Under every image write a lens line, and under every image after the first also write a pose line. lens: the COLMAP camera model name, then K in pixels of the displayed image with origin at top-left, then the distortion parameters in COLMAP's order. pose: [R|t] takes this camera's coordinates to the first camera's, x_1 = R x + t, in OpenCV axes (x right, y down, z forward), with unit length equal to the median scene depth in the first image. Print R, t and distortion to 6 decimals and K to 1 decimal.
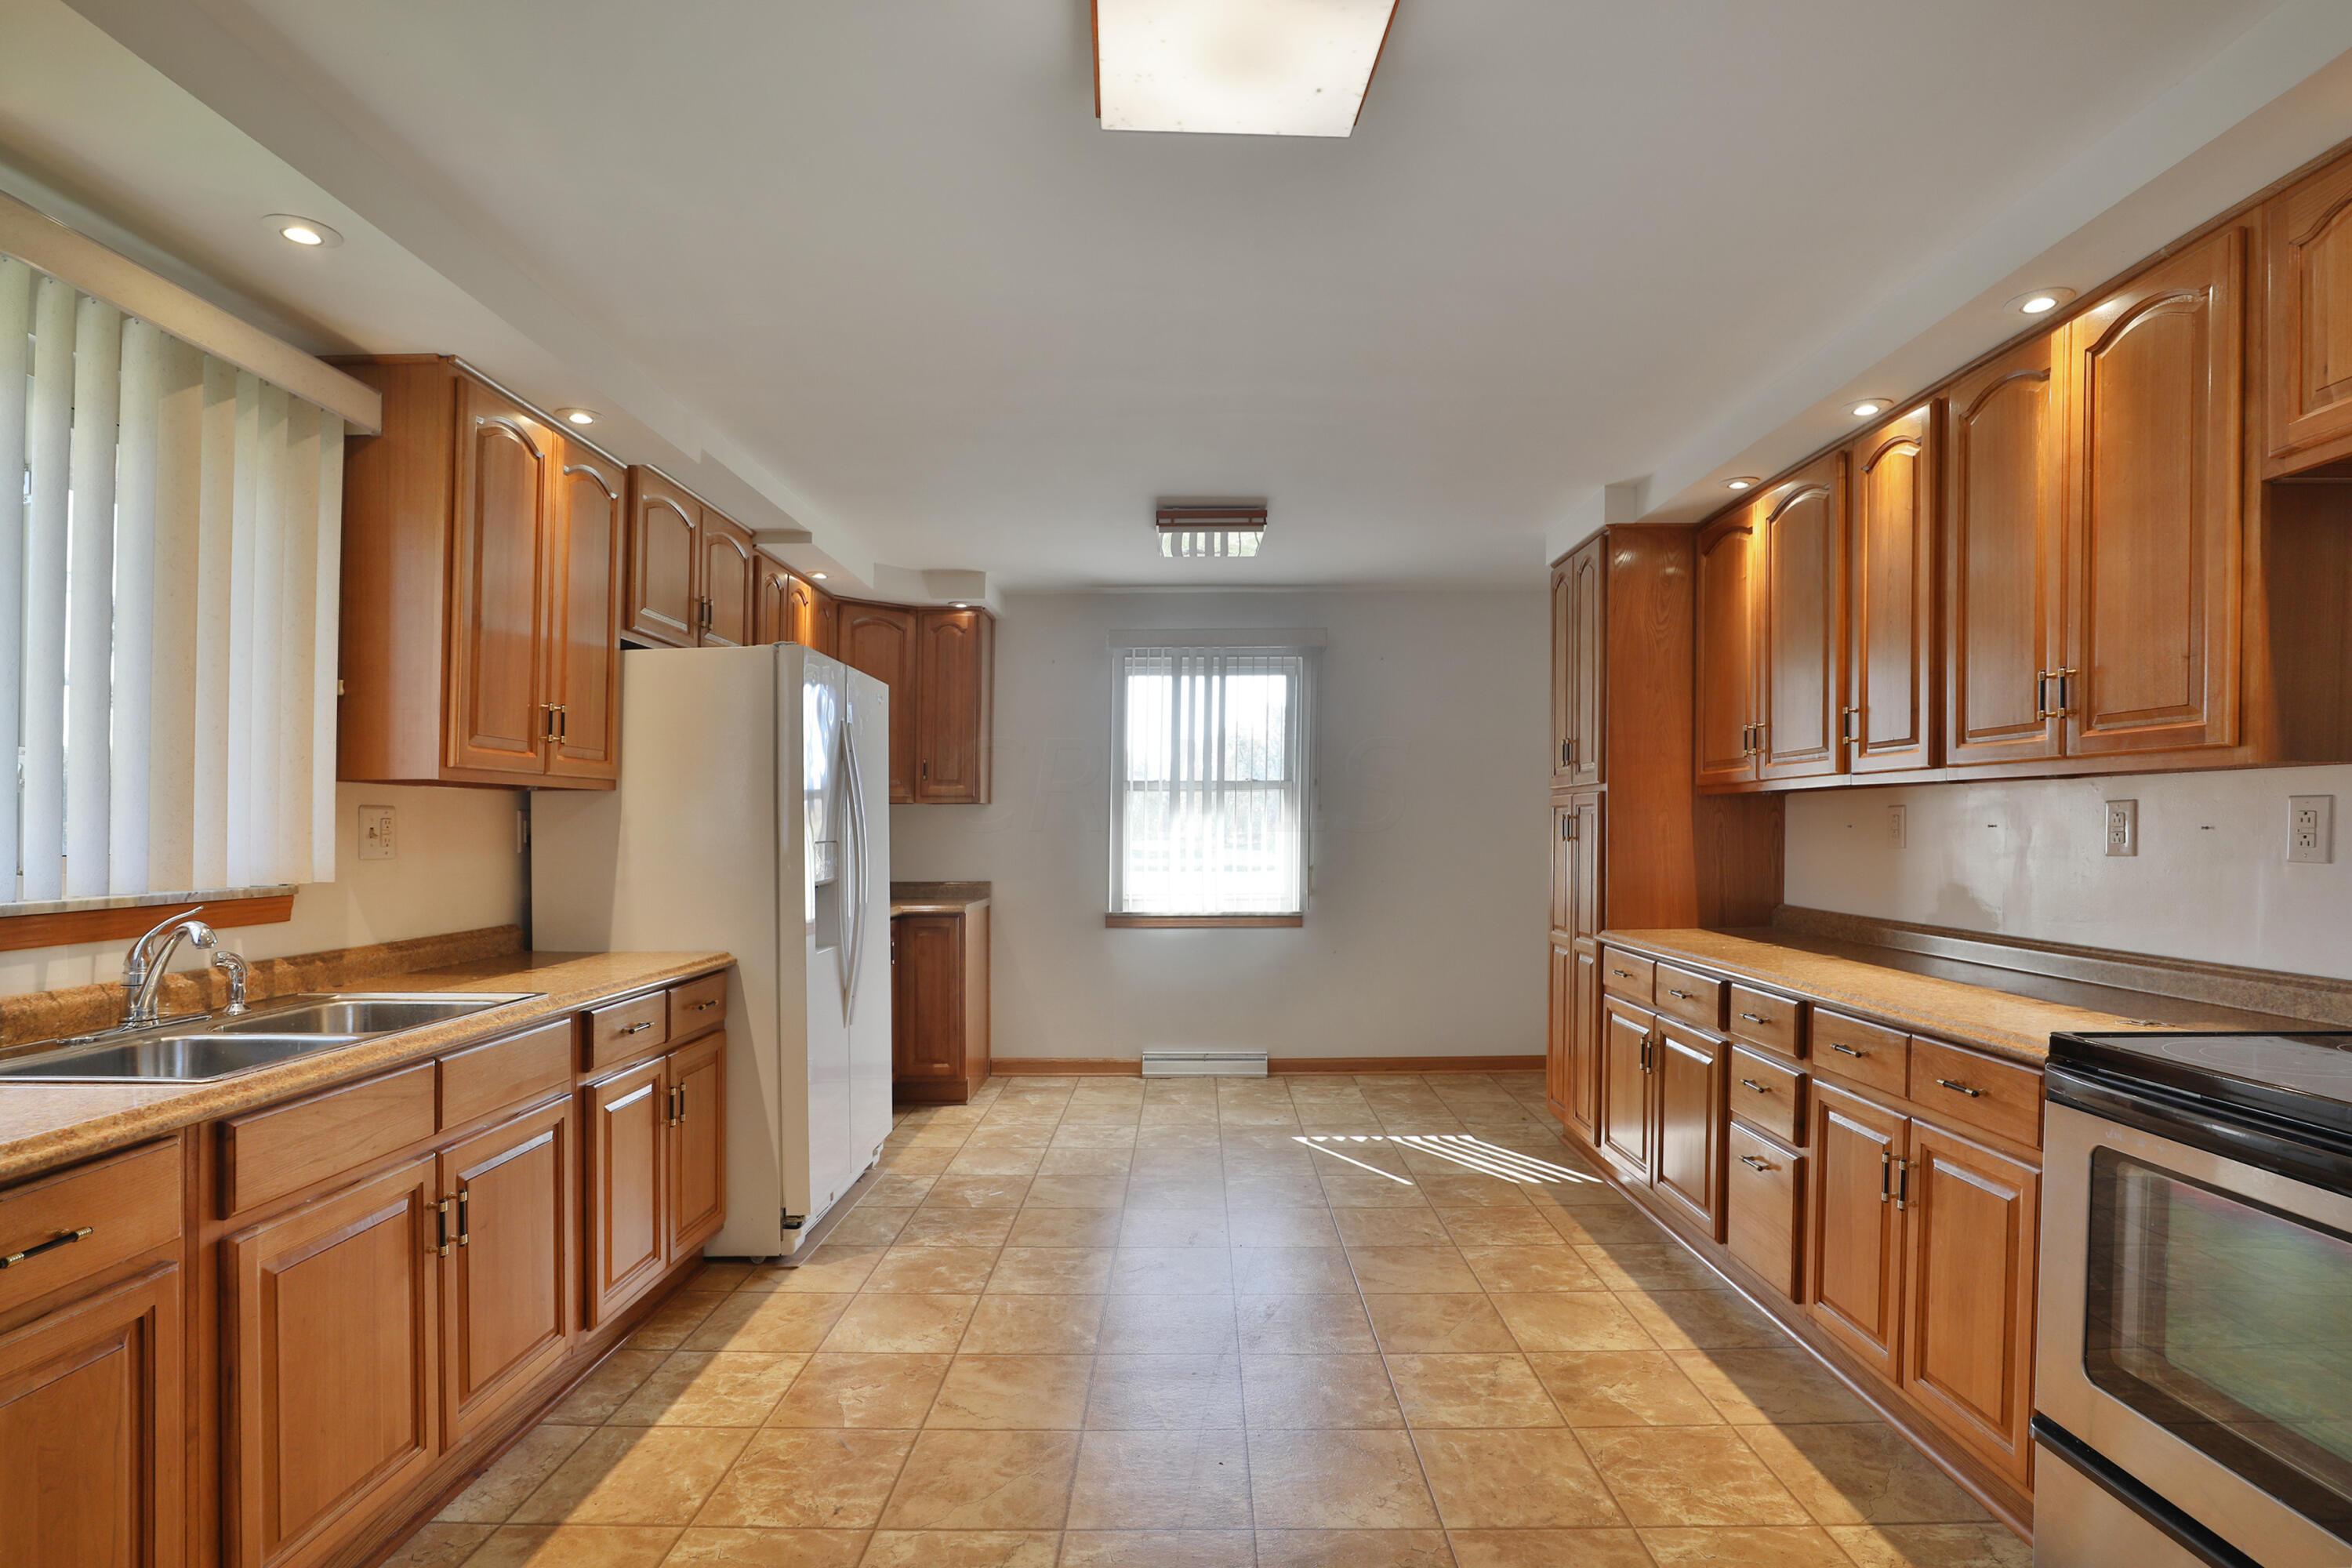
lens RADIAL K [[1112.4, 0, 1240.9], [0, 1112.4, 814.5], [0, 0, 1]] dist [-0.025641, 0.001696]
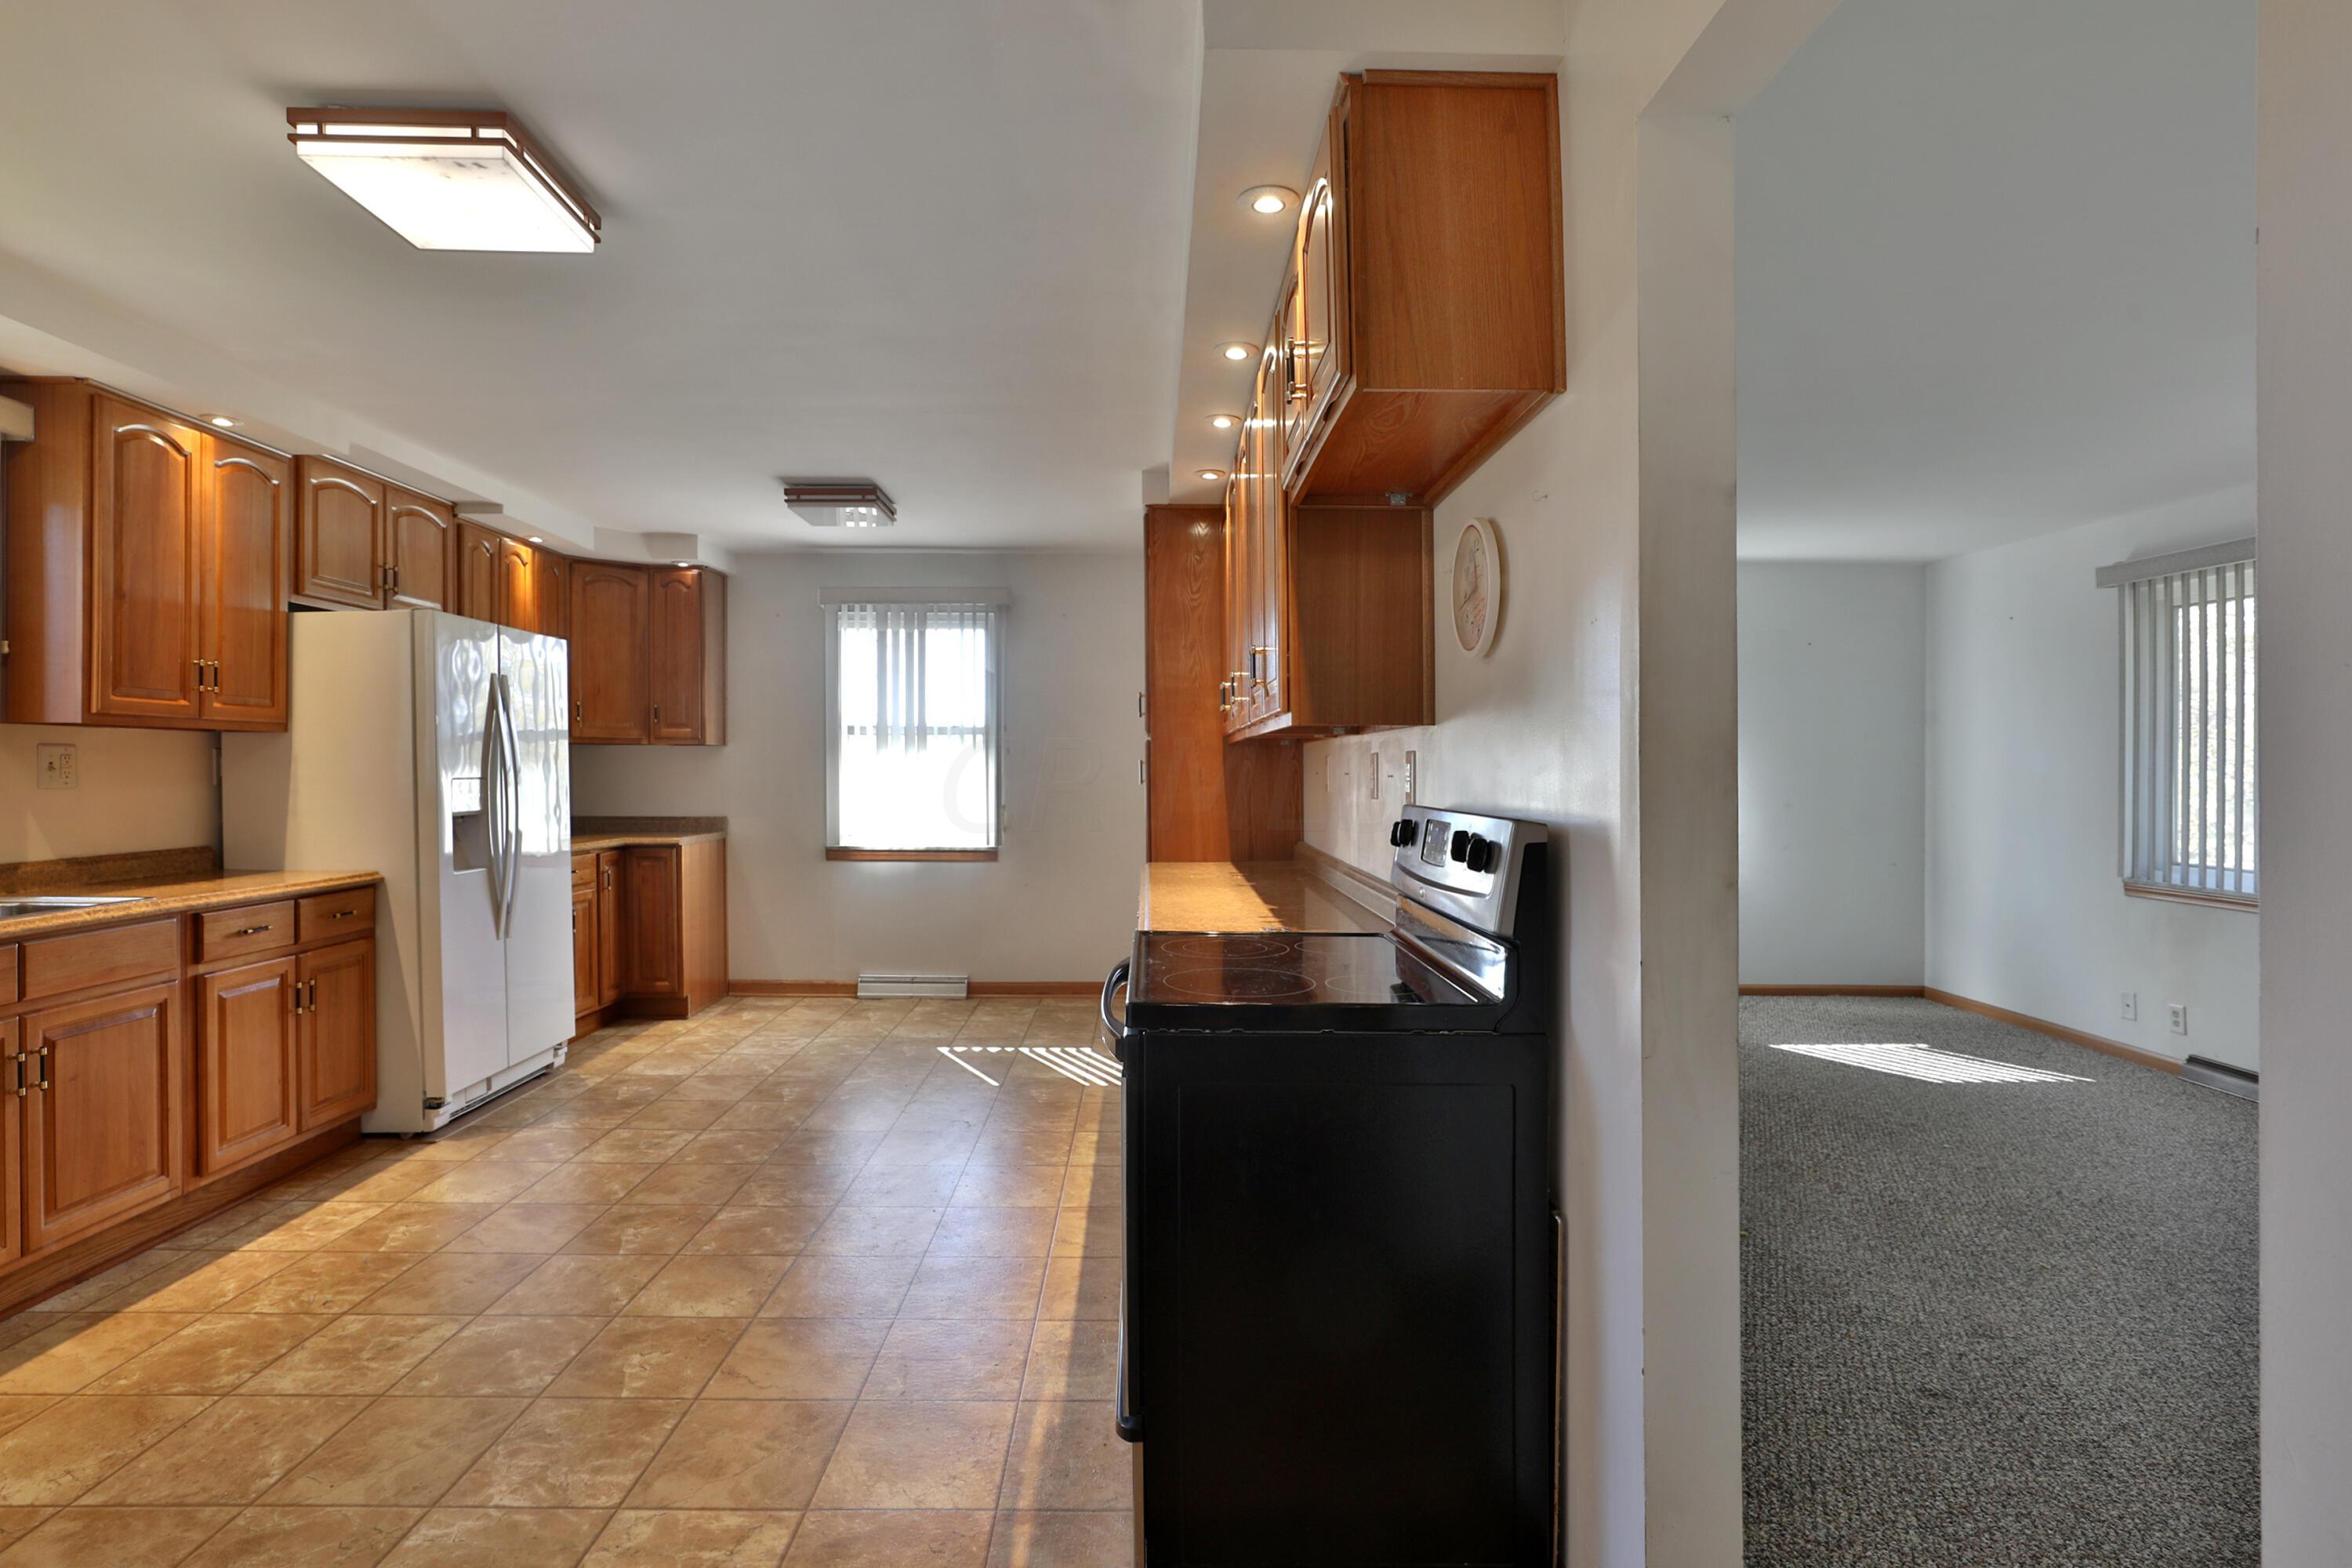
lens RADIAL K [[1112.4, 0, 1135.0], [0, 1112.4, 761.3], [0, 0, 1]] dist [-0.025641, 0.001696]
pose [[0.999799, 0.009551, -0.017617, 0.355706], [-0.009476, 0.999946, 0.004344, -0.004296], [0.017657, -0.004176, 0.999835, -0.145944]]
